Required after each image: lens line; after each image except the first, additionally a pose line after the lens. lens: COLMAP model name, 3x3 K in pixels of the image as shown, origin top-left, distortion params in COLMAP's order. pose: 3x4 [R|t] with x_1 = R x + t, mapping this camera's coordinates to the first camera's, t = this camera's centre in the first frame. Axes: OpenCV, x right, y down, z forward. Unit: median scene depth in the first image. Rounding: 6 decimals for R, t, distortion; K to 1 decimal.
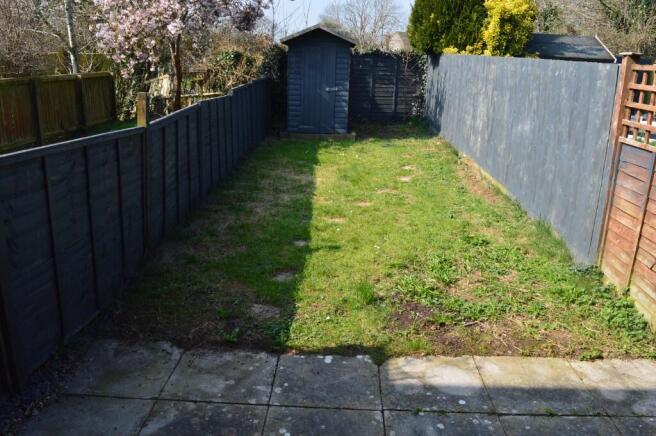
lens RADIAL K [[527.2, 0, 328.0], [0, 527.2, 218.0], [0, 0, 1]] dist [-0.085541, 0.010267]
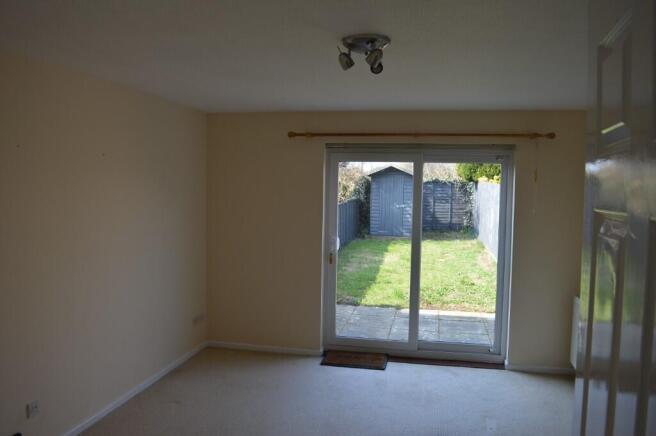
lens RADIAL K [[527.2, 0, 328.0], [0, 527.2, 218.0], [0, 0, 1]] dist [-0.085541, 0.010267]
pose [[0.985546, -0.000457, -0.169409, 0.056800], [-0.038209, 0.973630, -0.224909, 0.125307], [0.165045, 0.228131, 0.959540, -0.438067]]
